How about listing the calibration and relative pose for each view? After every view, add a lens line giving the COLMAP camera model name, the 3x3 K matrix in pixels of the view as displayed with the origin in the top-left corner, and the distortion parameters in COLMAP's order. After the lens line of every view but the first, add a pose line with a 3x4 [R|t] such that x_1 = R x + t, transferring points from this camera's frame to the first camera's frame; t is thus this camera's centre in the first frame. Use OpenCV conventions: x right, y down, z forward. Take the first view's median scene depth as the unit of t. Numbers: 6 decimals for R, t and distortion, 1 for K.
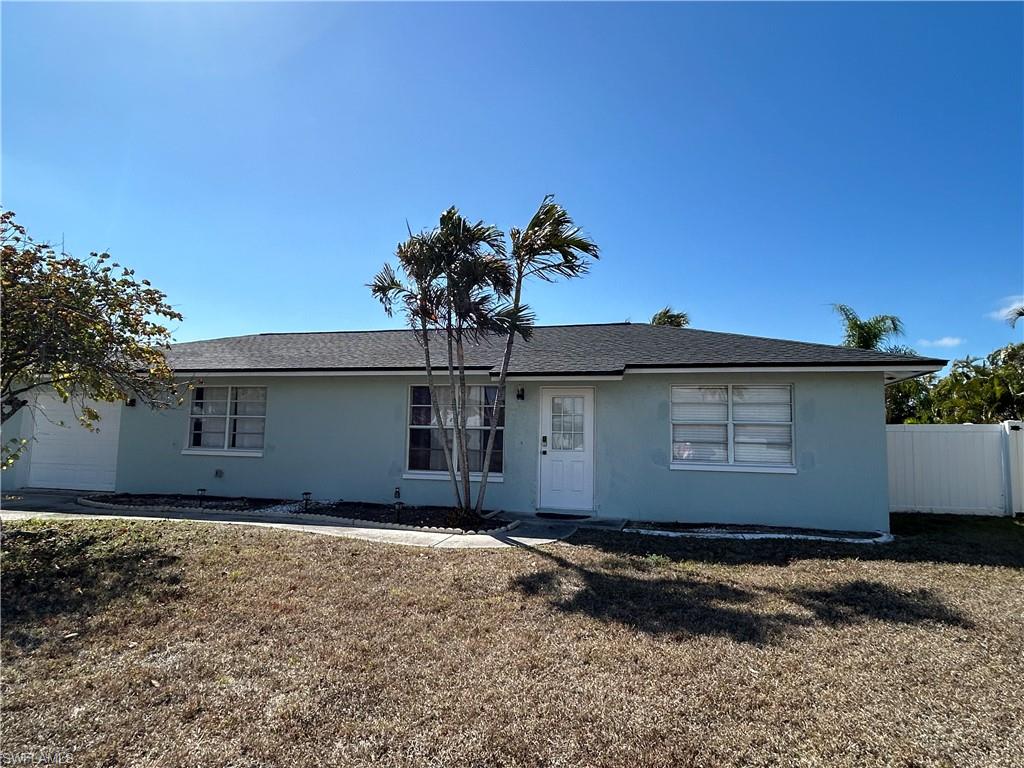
lens RADIAL K [[604.4, 0, 512.5], [0, 604.4, 385.1], [0, 0, 1]] dist [0.002994, -0.000927]
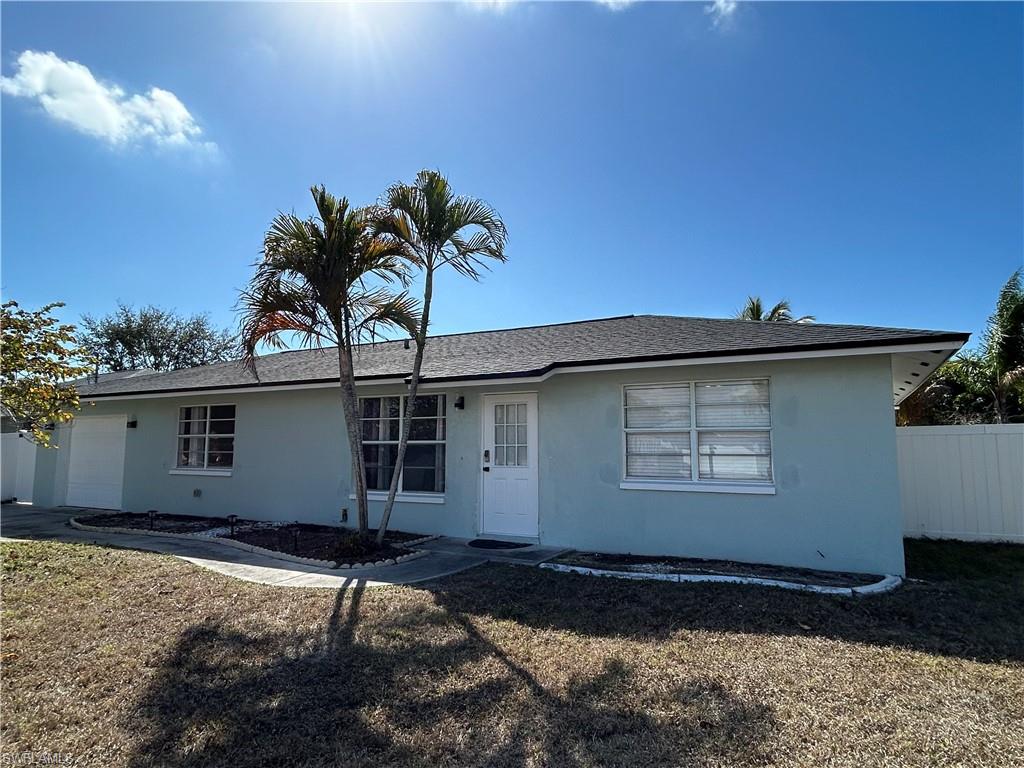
lens RADIAL K [[609.4, 0, 514.1], [0, 609.4, 385.2], [0, 0, 1]] dist [0.001797, -0.006755]
pose [[0.973333, -0.043857, -0.225164, 0.307021], [0.041298, 0.999018, -0.016065, 0.007316], [0.225647, 0.006337, 0.974188, 0.166255]]
